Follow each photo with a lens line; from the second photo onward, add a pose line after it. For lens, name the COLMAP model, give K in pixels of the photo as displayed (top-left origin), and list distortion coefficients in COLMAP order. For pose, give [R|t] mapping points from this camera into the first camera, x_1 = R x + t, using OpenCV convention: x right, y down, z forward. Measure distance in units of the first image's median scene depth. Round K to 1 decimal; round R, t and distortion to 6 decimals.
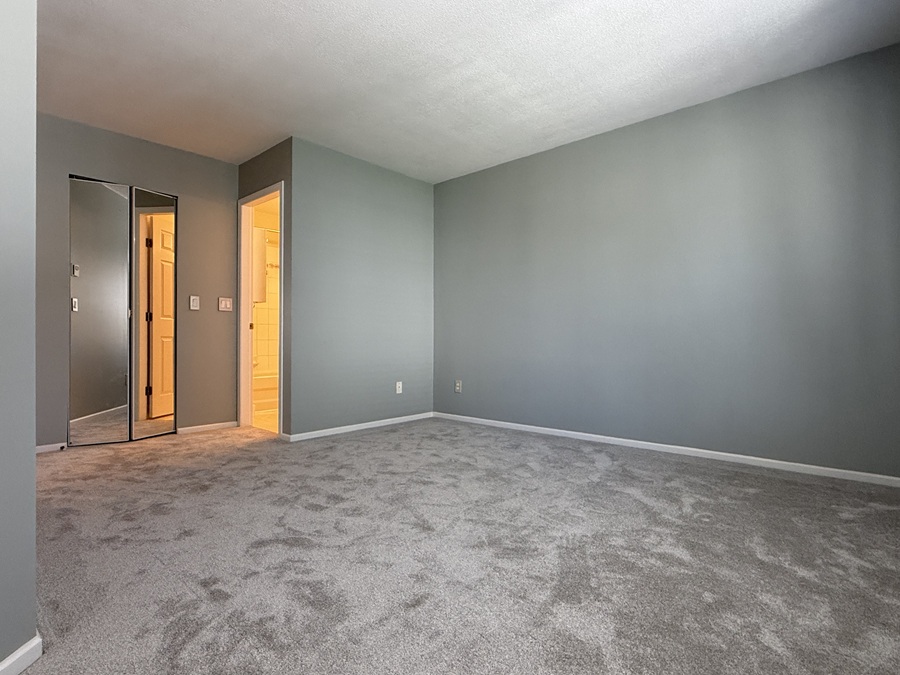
lens RADIAL K [[479.5, 0, 448.1], [0, 479.5, 338.0], [0, 0, 1]] dist [0.001742, 0.001604]
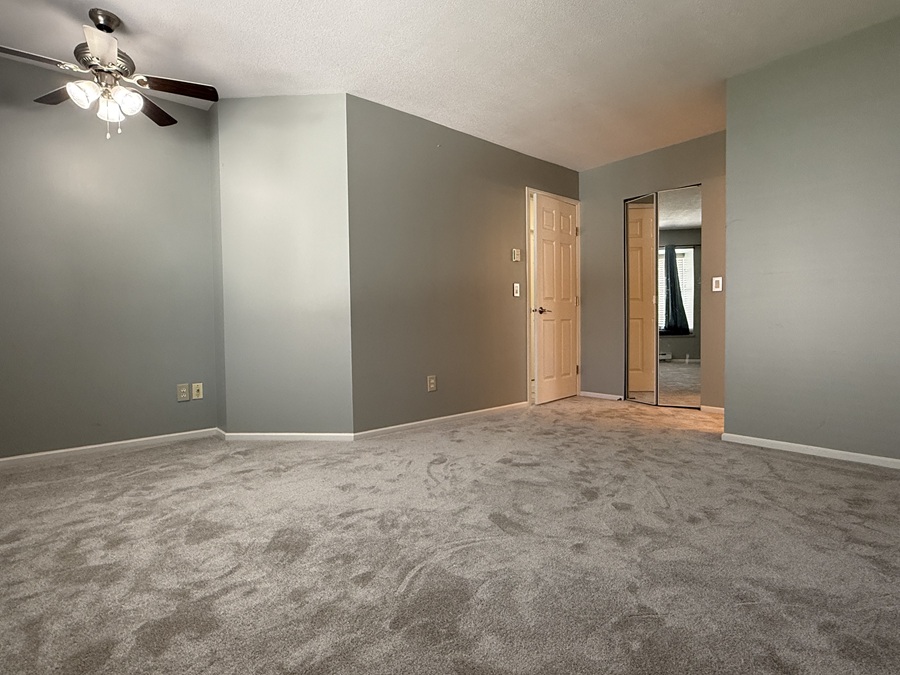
lens RADIAL K [[479.5, 0, 448.2], [0, 479.5, 334.9], [0, 0, 1]] dist [0.001742, 0.001604]
pose [[-0.133922, 0.028343, -0.990587, 0.792221], [0.015563, 0.999528, 0.026495, -0.004889], [0.990870, -0.011868, -0.134299, 0.846704]]
